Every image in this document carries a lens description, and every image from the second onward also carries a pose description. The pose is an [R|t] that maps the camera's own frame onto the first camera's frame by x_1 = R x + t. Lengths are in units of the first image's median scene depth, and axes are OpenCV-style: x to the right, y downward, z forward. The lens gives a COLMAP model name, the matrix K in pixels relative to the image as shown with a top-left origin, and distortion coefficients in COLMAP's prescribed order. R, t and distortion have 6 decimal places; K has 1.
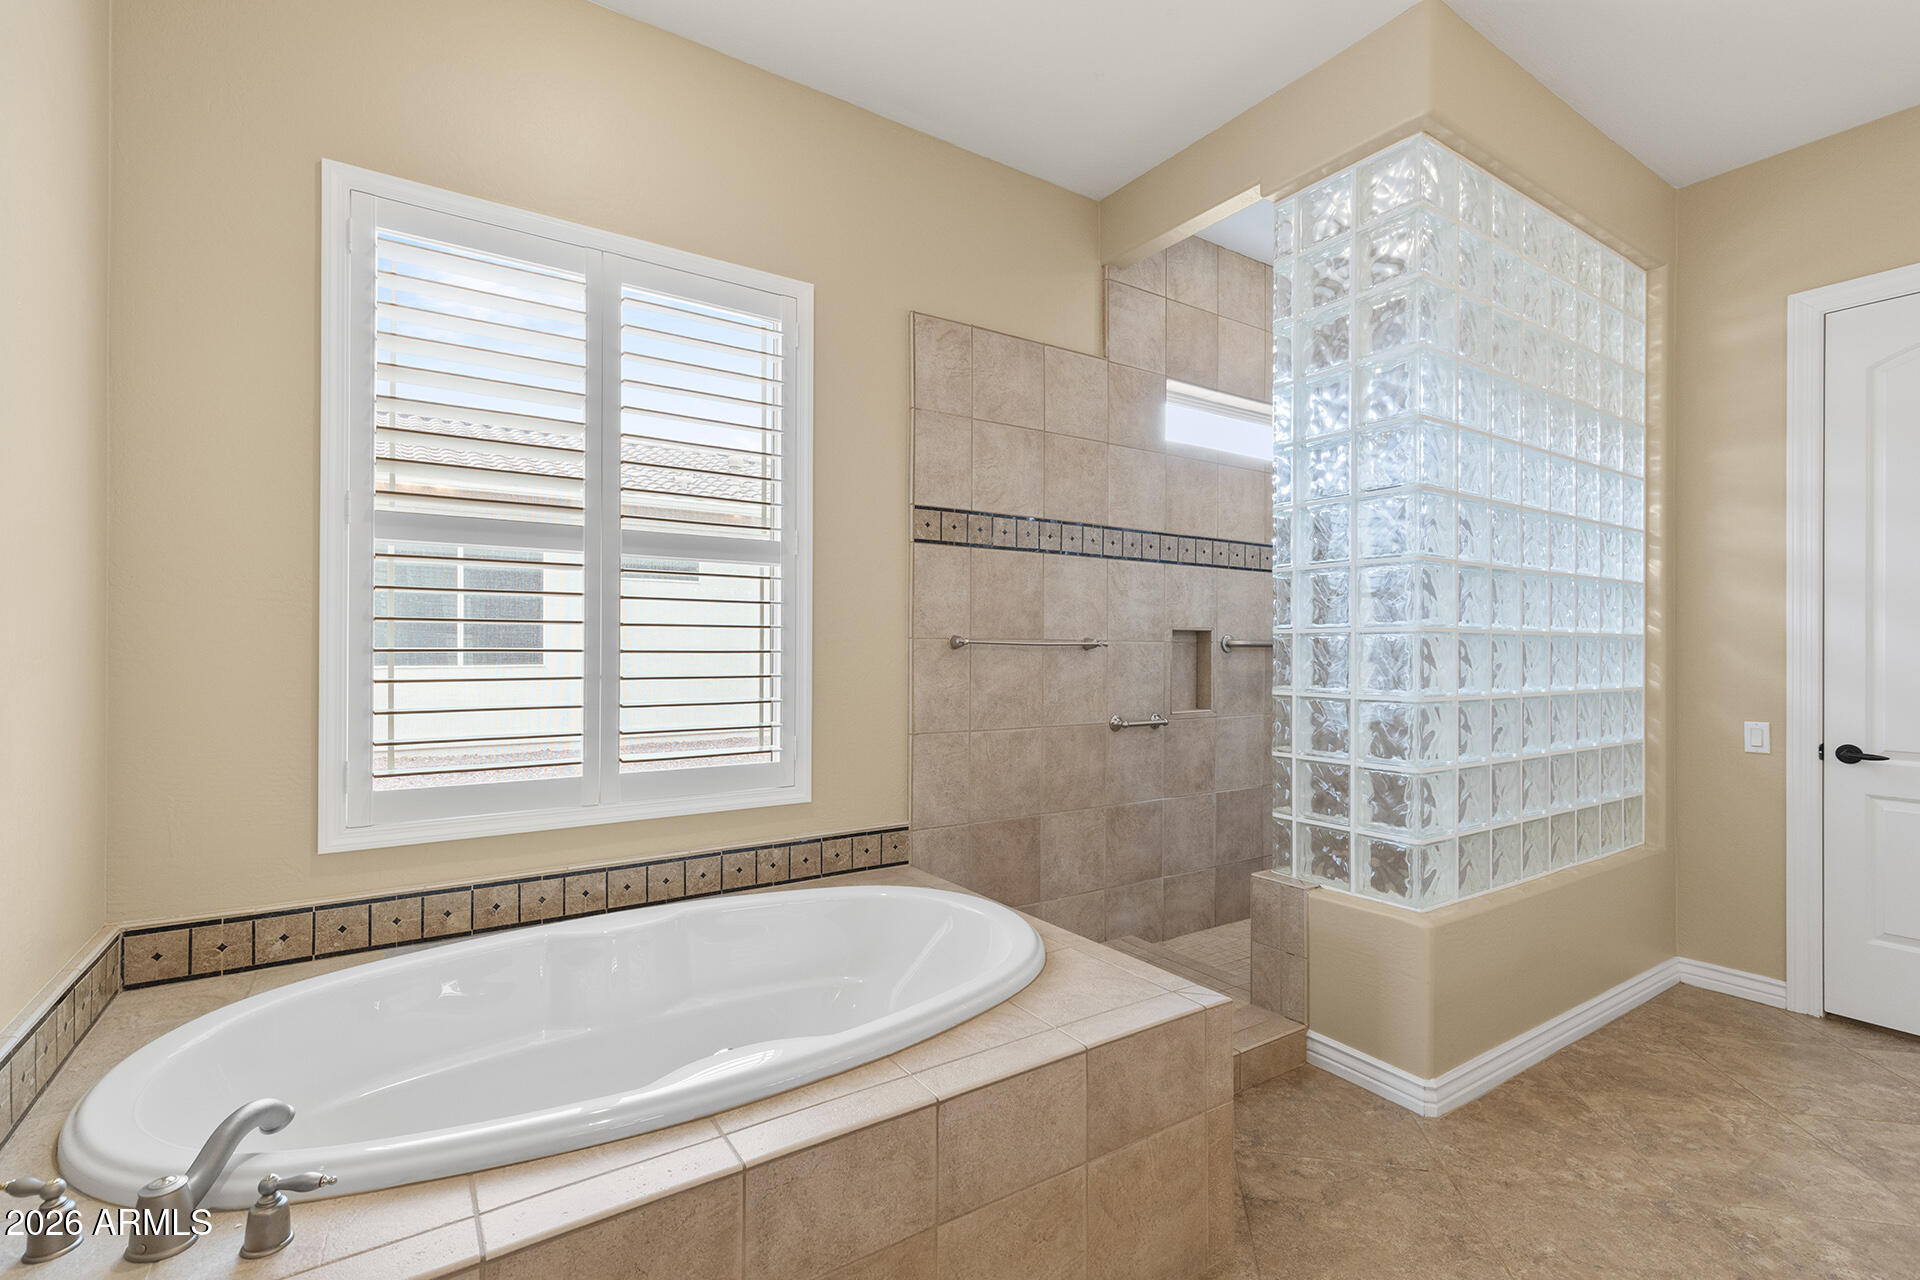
lens RADIAL K [[865.9, 0, 941.9], [0, 865.9, 644.8], [0, 0, 1]] dist [0.008872, -0.000663]
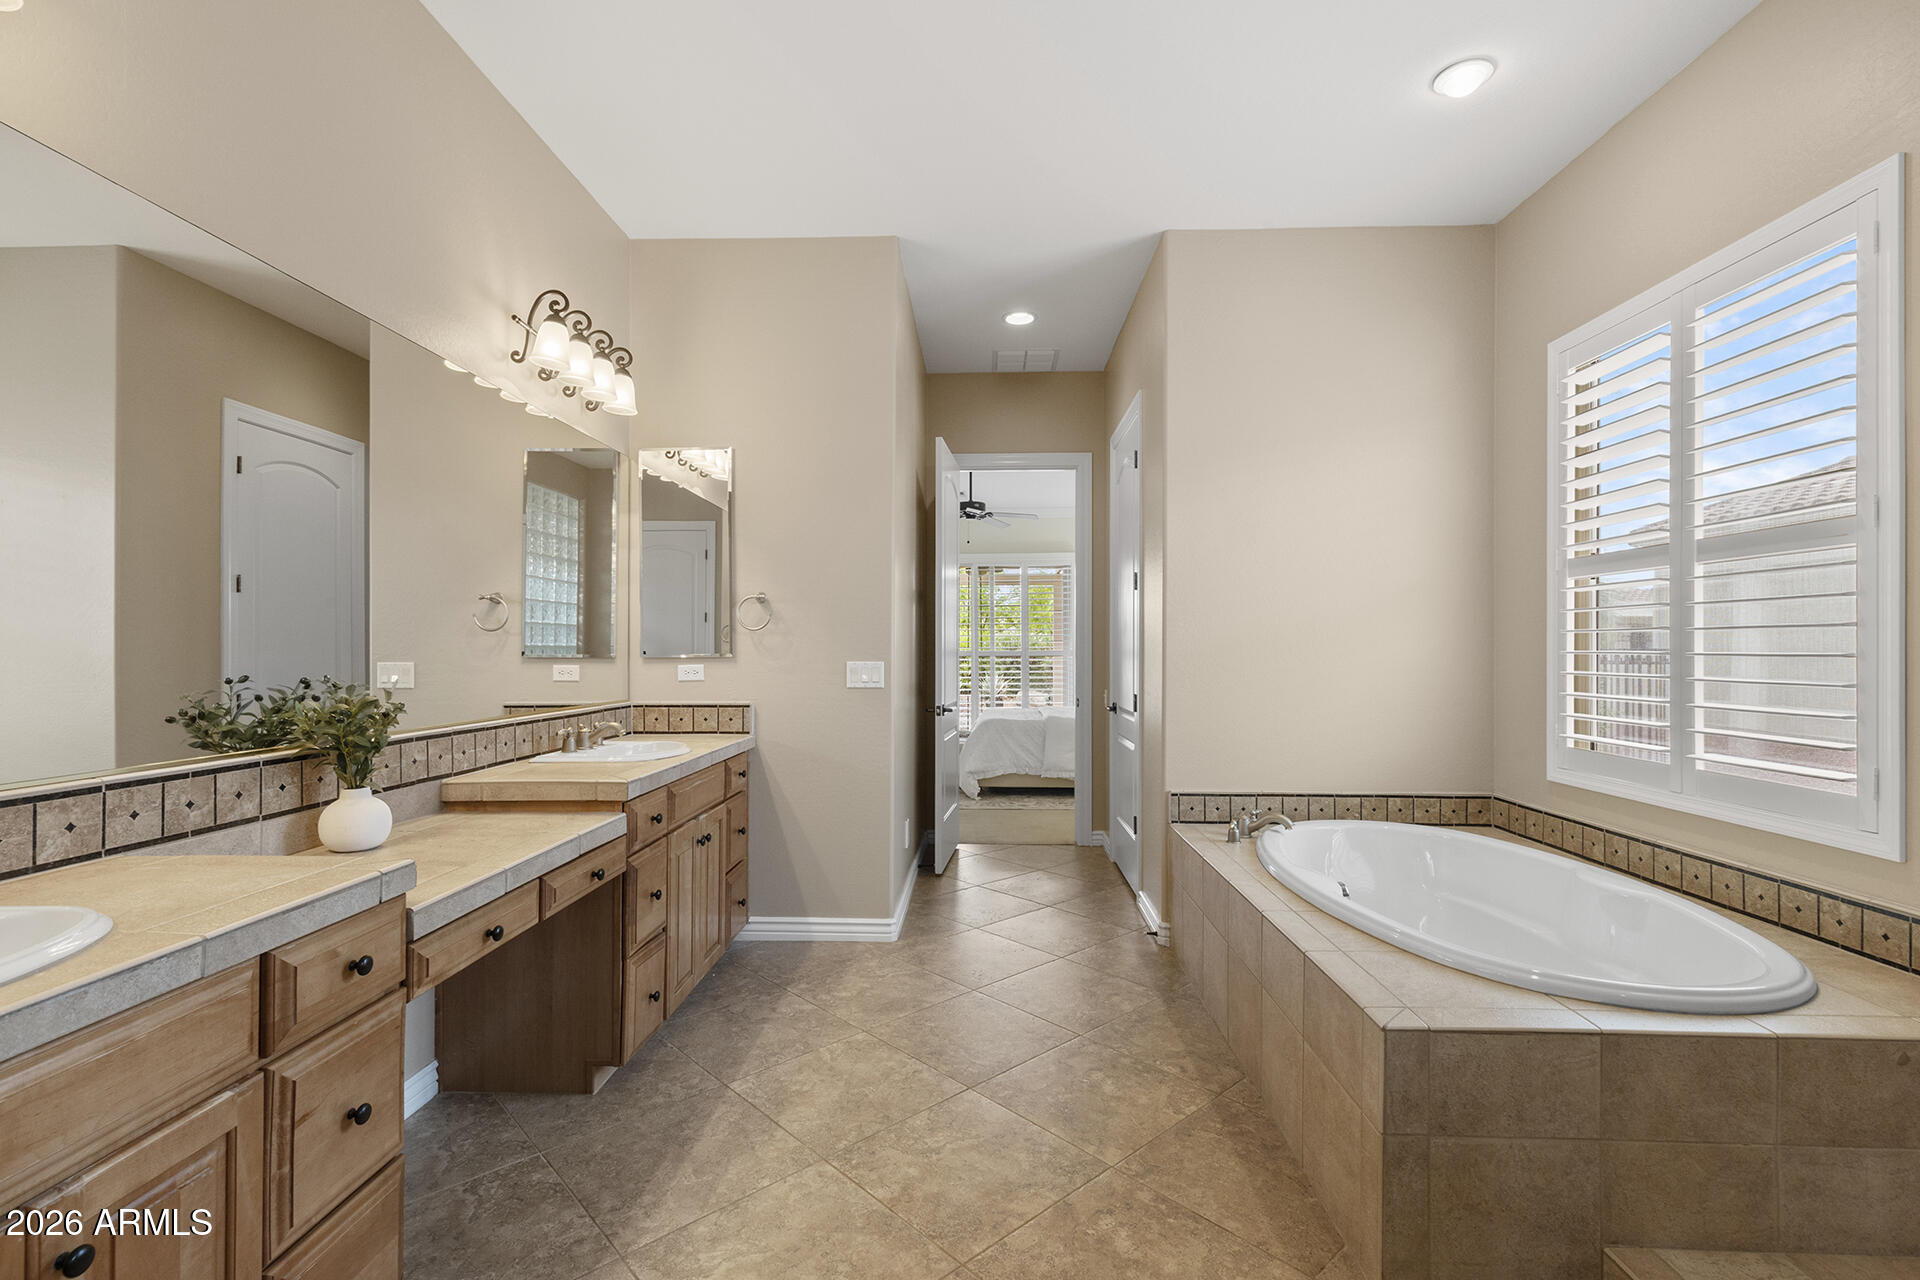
lens RADIAL K [[865.9, 0, 962.4], [0, 865.9, 640.8], [0, 0, 1]] dist [0.008872, -0.000663]
pose [[-0.575662, -0.011475, -0.817607, 0.837943], [-0.002207, 0.999920, -0.012480, 0.005850], [0.817685, -0.005380, -0.575641, 0.723366]]
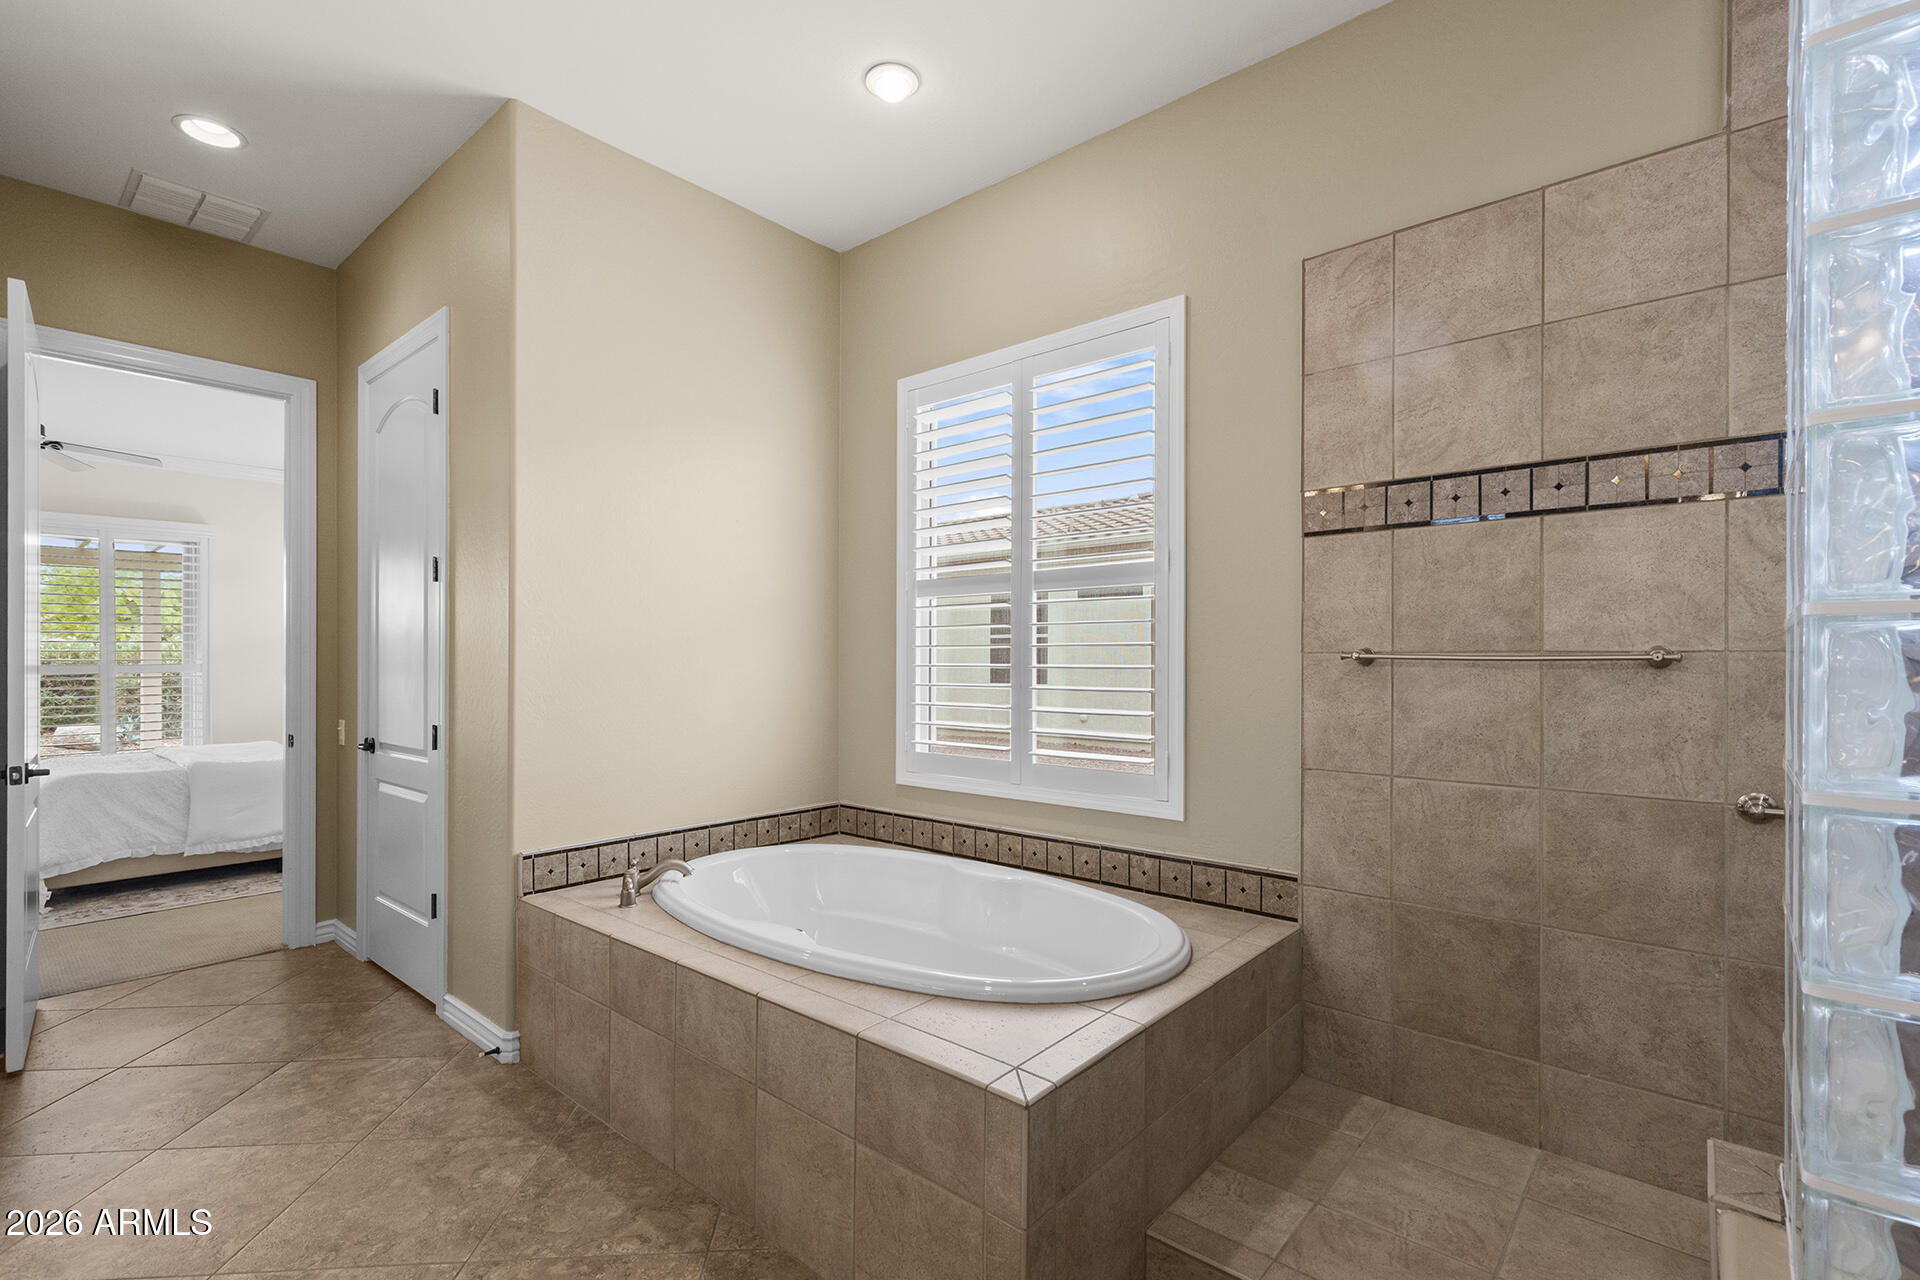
lens RADIAL K [[865.9, 0, 953.3], [0, 865.9, 659.4], [0, 0, 1]] dist [0.008872, -0.000663]
pose [[0.269809, -0.005593, -0.962898, 0.672180], [0.001274, 0.999984, -0.005451, 0.002958], [0.962913, 0.000244, 0.269812, 0.448238]]
